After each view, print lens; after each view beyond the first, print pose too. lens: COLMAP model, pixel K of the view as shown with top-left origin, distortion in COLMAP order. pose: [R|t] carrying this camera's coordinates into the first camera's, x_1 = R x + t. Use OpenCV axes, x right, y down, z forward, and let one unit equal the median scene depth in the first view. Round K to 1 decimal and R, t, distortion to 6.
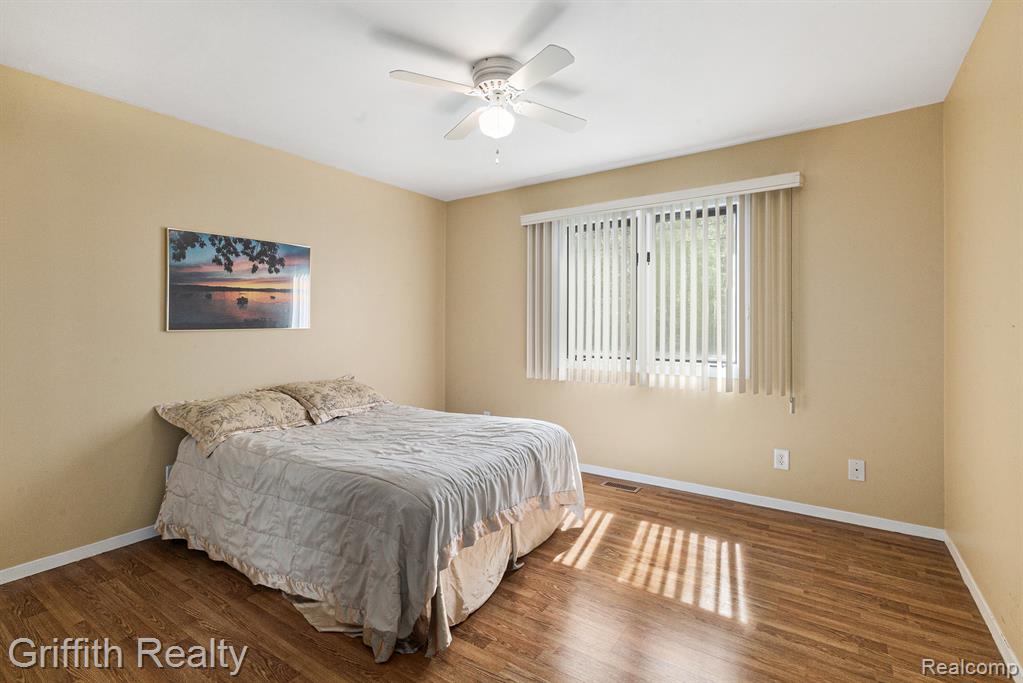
lens RADIAL K [[483.3, 0, 512.0], [0, 483.3, 338.9], [0, 0, 1]] dist [0.004739, -0.002358]
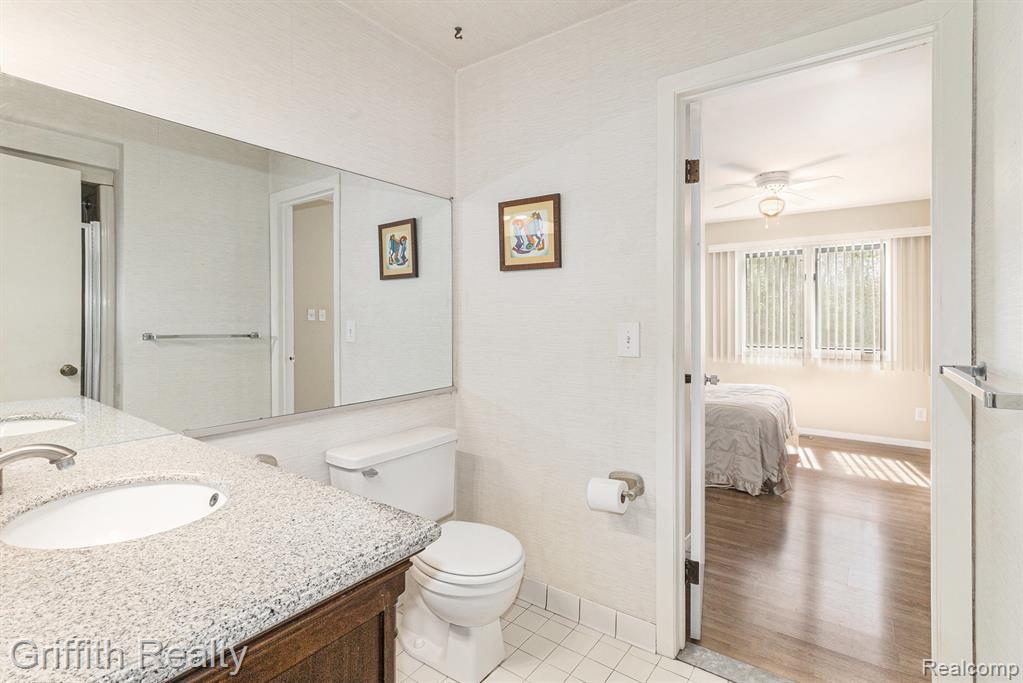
lens RADIAL K [[483.3, 0, 510.3], [0, 483.3, 333.3], [0, 0, 1]] dist [0.004739, -0.002358]
pose [[0.999131, 0.007178, -0.041065, -0.805633], [-0.007562, 0.999929, -0.009187, 0.024330], [0.040996, 0.009489, 0.999114, -0.681791]]
